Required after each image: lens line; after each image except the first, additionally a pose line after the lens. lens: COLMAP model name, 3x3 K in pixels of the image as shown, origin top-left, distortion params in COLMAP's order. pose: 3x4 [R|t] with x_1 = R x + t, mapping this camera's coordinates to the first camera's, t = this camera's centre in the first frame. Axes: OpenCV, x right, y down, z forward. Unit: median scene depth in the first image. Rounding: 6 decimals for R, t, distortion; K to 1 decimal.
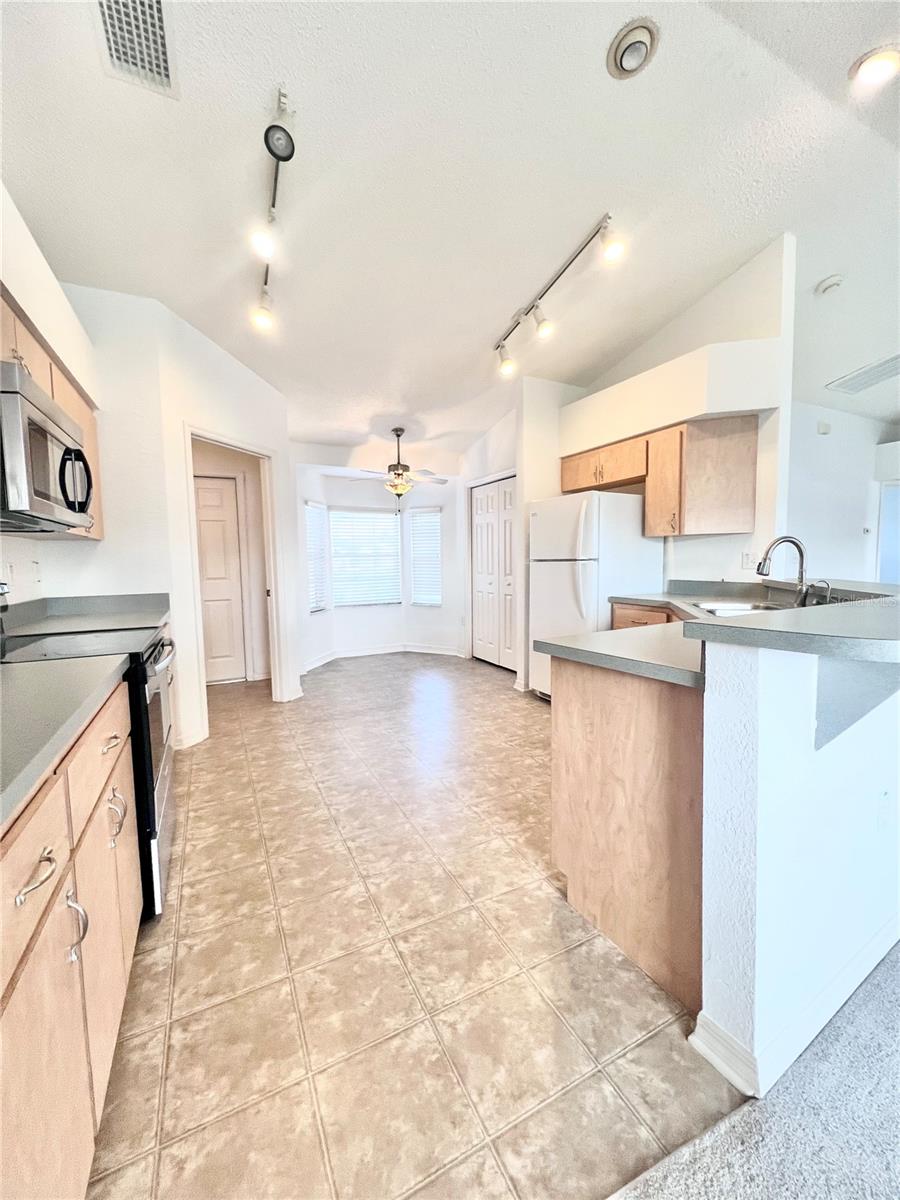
lens RADIAL K [[475.7, 0, 449.5], [0, 475.7, 590.7], [0, 0, 1]] dist [-0.000066, 0.000552]
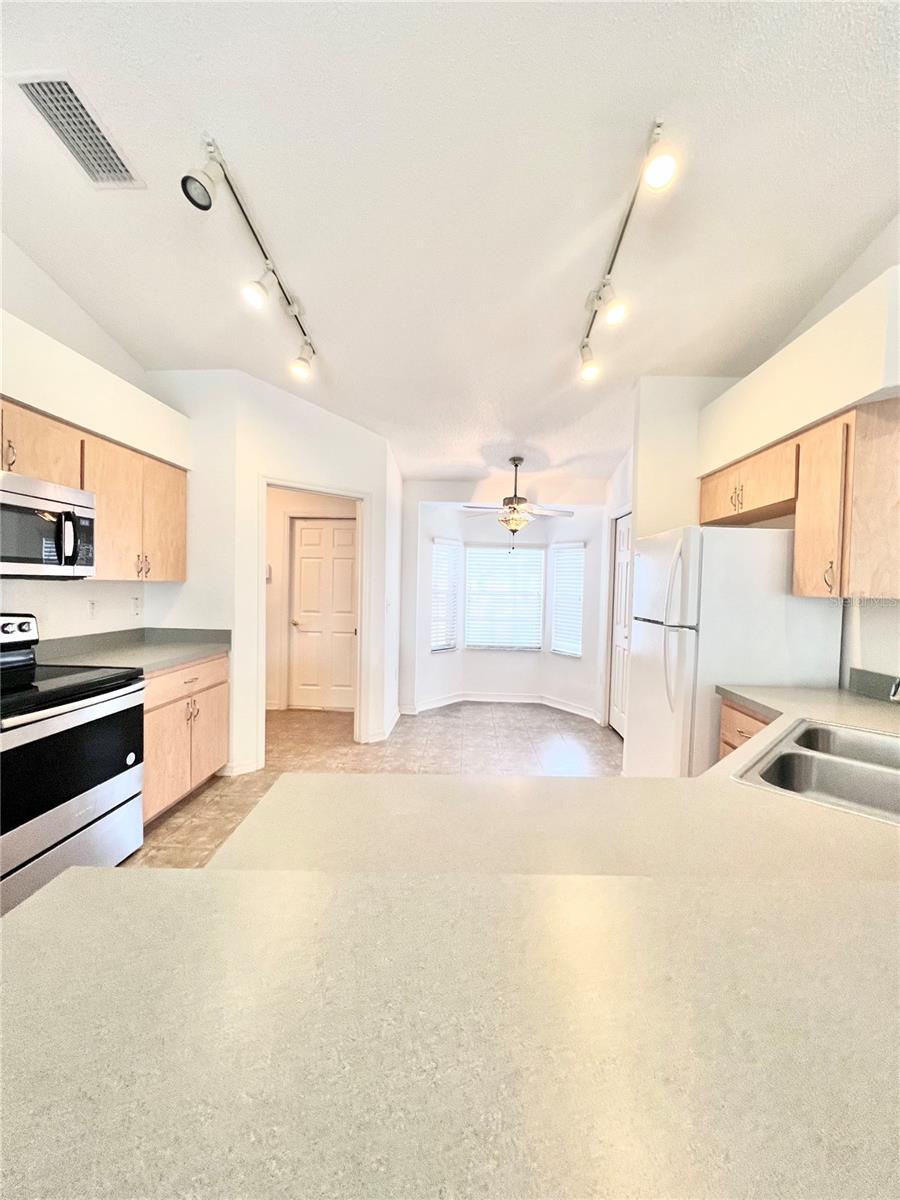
lens RADIAL K [[475.7, 0, 450.8], [0, 475.7, 593.0], [0, 0, 1]] dist [-0.000066, 0.000552]
pose [[0.875040, 0.043036, -0.482135, 0.259946], [-0.067508, 0.997156, -0.033516, -0.053577], [0.479321, 0.061876, 0.875456, 0.191687]]
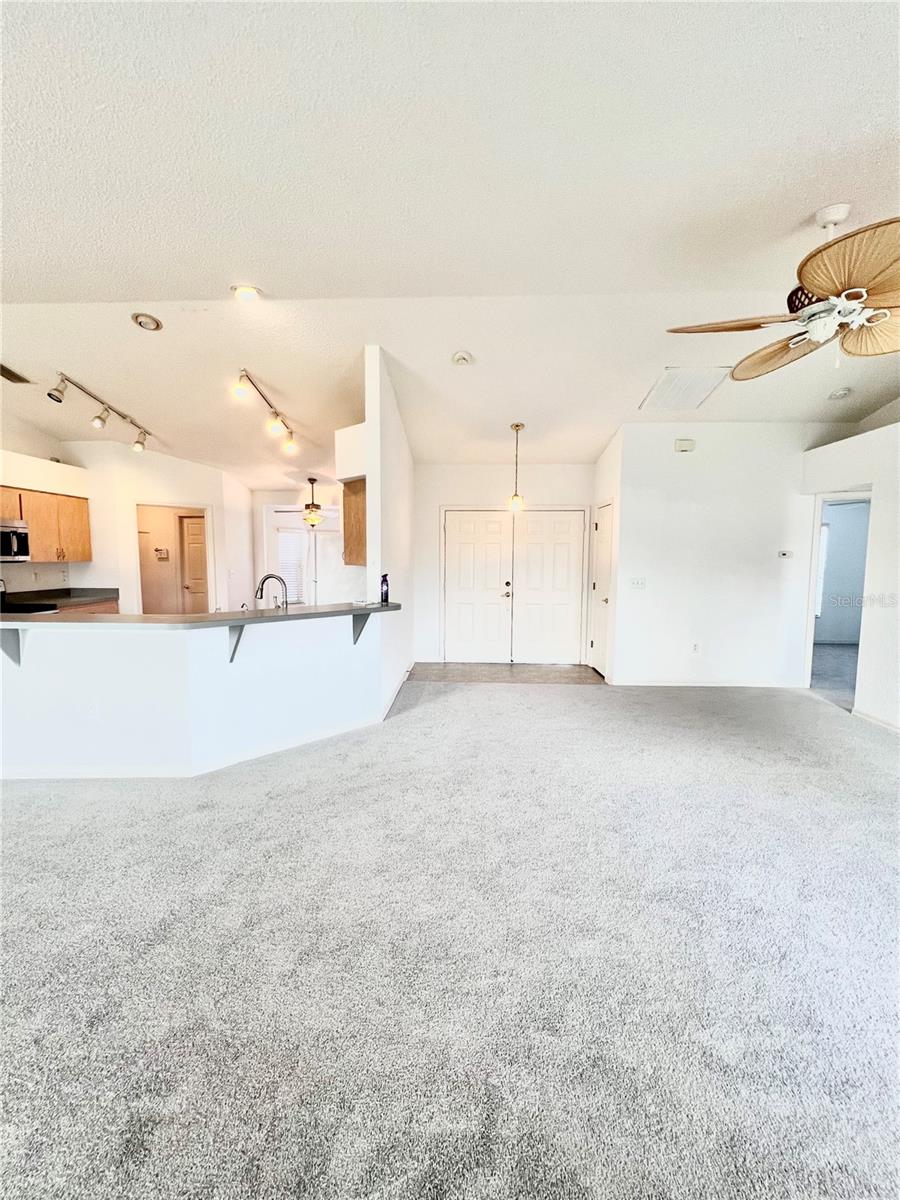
lens RADIAL K [[475.7, 0, 455.0], [0, 475.7, 595.3], [0, 0, 1]] dist [-0.000066, 0.000552]
pose [[0.878255, 0.060800, -0.474312, 1.088910], [-0.052183, 0.998146, 0.031325, -0.069261], [0.475337, -0.002760, 0.879800, -0.050371]]
